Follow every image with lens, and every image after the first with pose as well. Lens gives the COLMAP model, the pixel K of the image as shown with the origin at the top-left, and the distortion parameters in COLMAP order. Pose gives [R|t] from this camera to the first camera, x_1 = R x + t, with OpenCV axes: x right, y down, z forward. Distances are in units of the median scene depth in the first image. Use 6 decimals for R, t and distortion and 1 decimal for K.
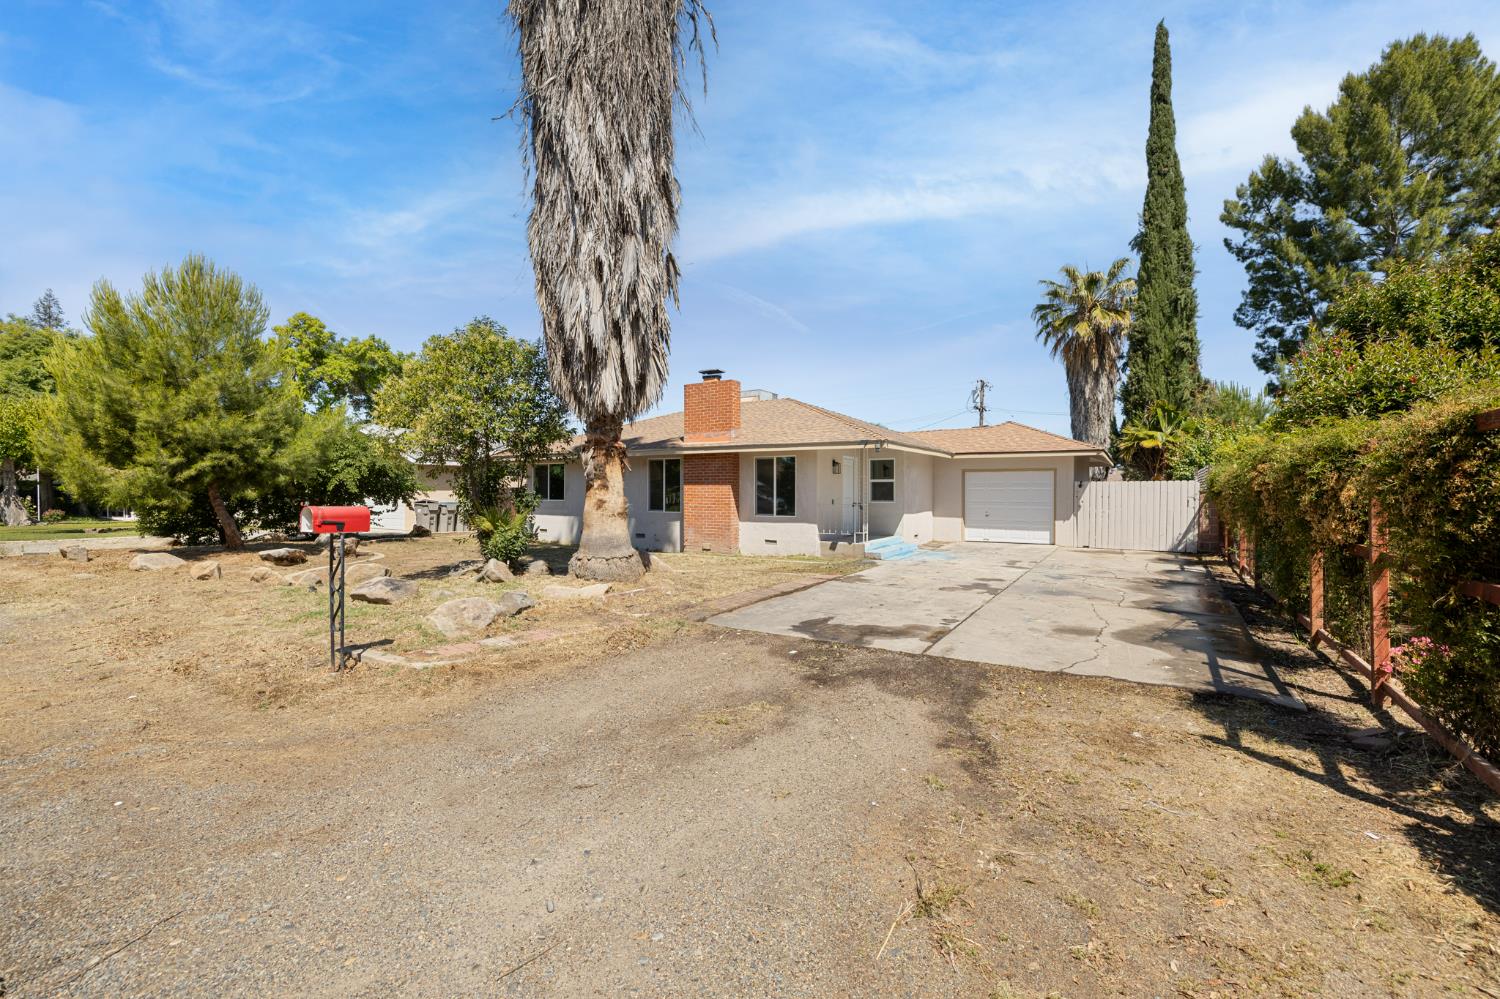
lens RADIAL K [[624.2, 0, 754.8], [0, 624.2, 497.0], [0, 0, 1]] dist [0.001969, -0.000066]
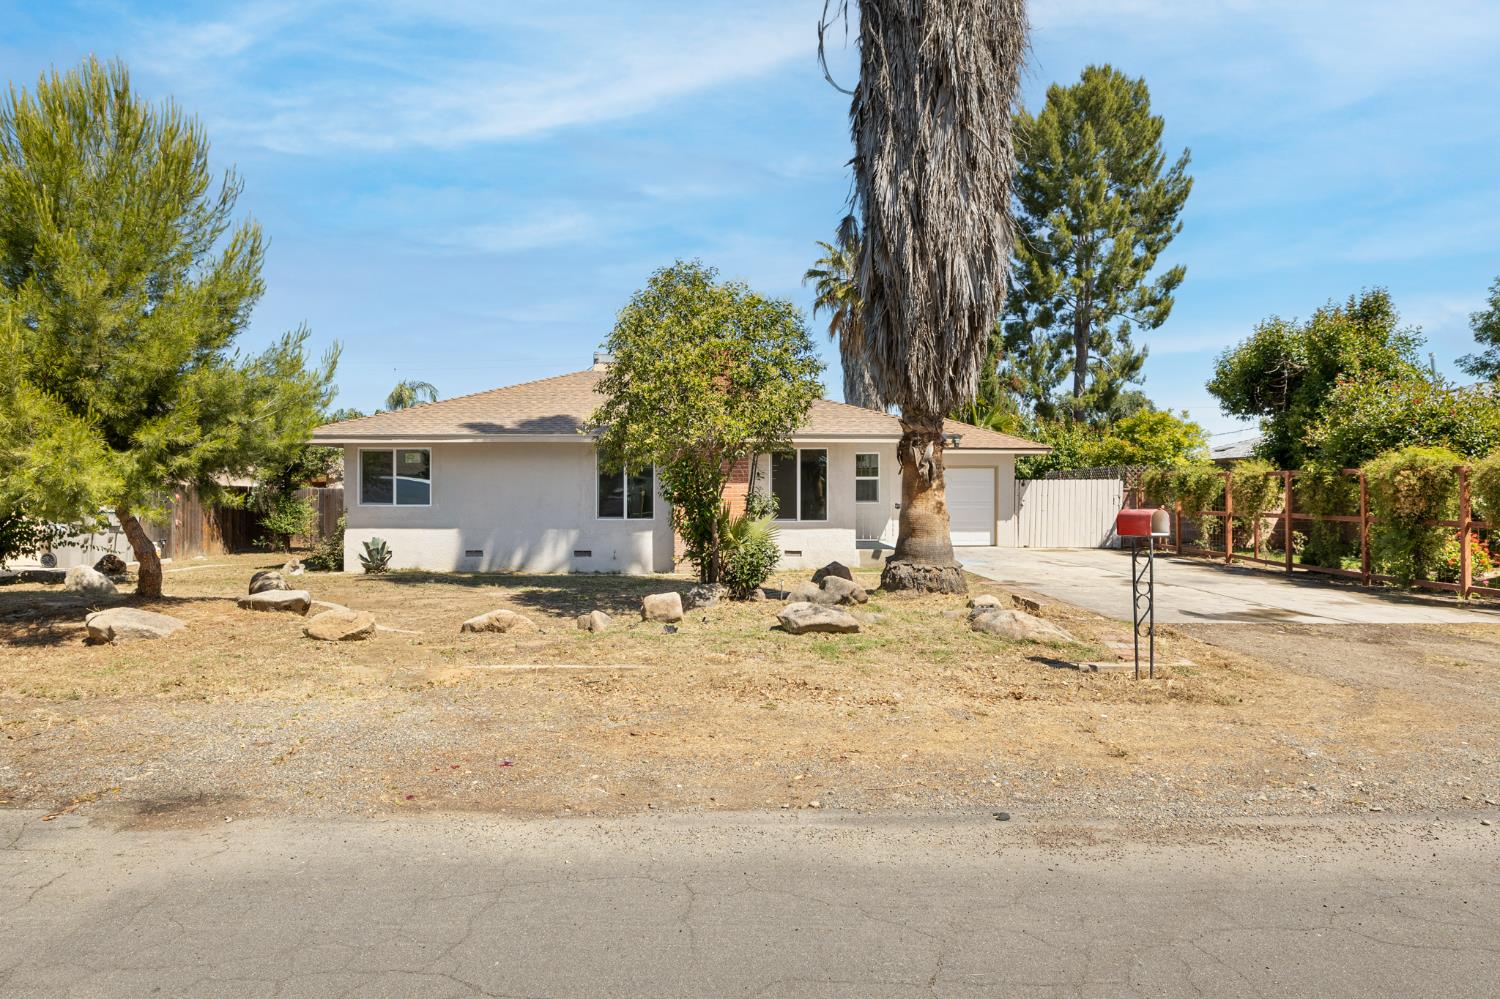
lens RADIAL K [[906.0, 0, 712.2], [0, 906.0, 495.6], [0, 0, 1]] dist [-0.000307, -0.001119]
pose [[0.855454, -0.005223, 0.517853, -0.396971], [0.005905, 0.999983, 0.000330, -0.002336], [-0.517845, 0.002776, 0.855470, 0.025851]]
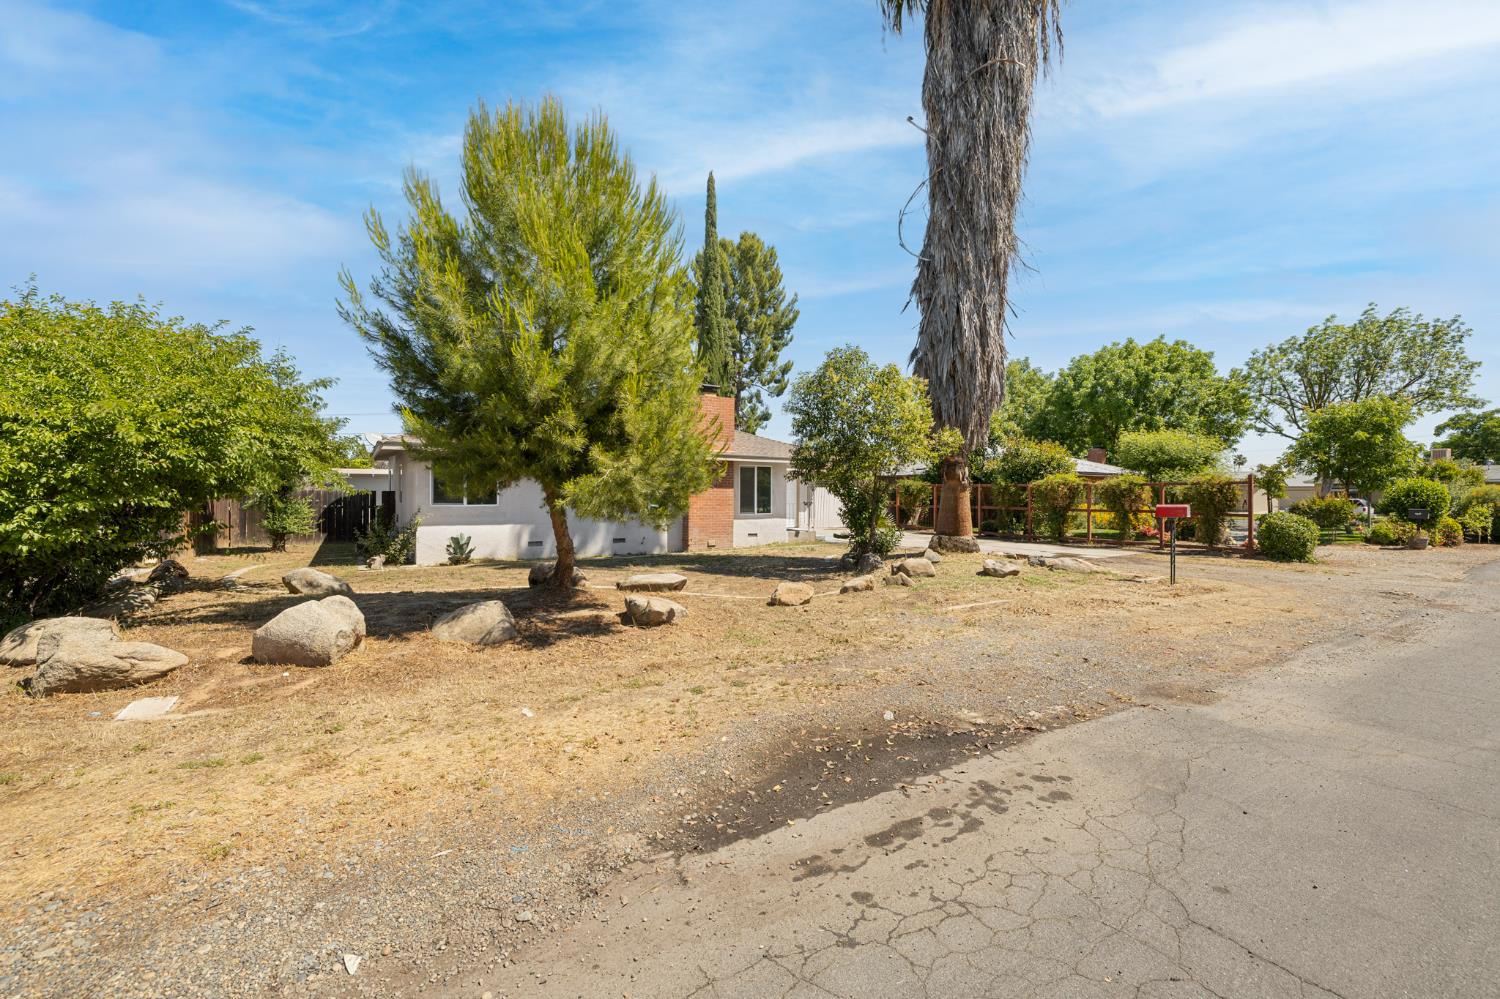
lens RADIAL K [[624.2, 0, 758.4], [0, 624.2, 497.8], [0, 0, 1]] dist [0.001969, -0.000066]
pose [[0.448709, -0.007726, 0.893644, -0.628635], [0.004004, 0.999970, 0.006635, -0.005653], [-0.893669, 0.000600, 0.448727, 0.256296]]
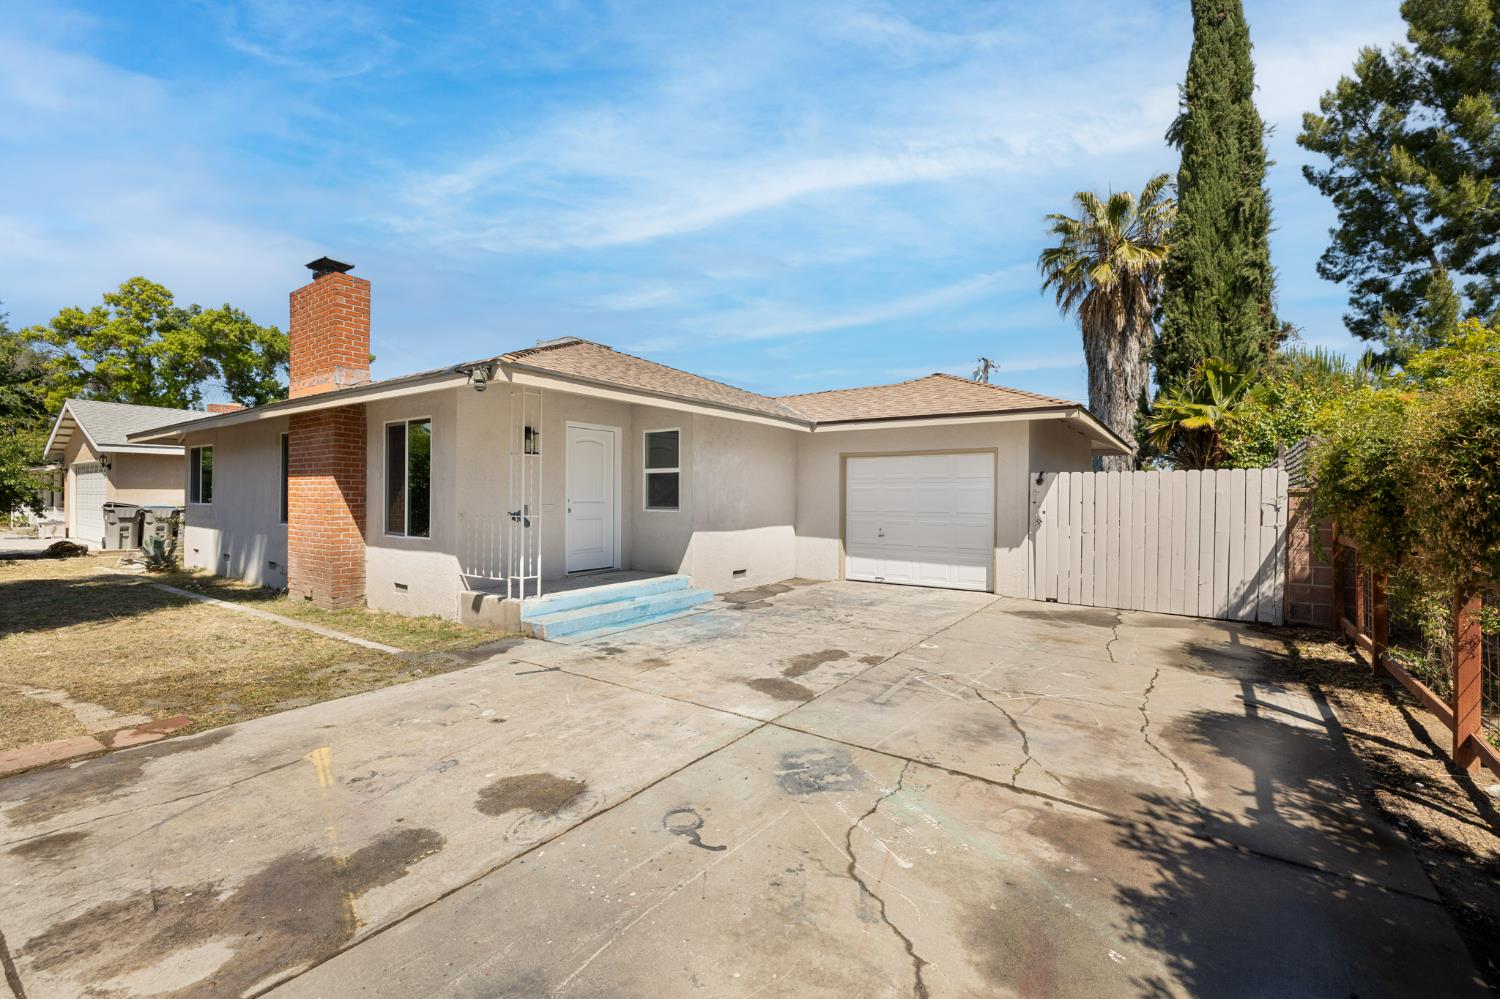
lens RADIAL K [[624.2, 0, 756.2], [0, 624.2, 497.2], [0, 0, 1]] dist [0.001969, -0.000066]
pose [[0.997950, 0.004674, -0.063829, 0.203569], [-0.005197, 0.999954, -0.008028, 0.000546], [0.063789, 0.008344, 0.997929, 0.299731]]
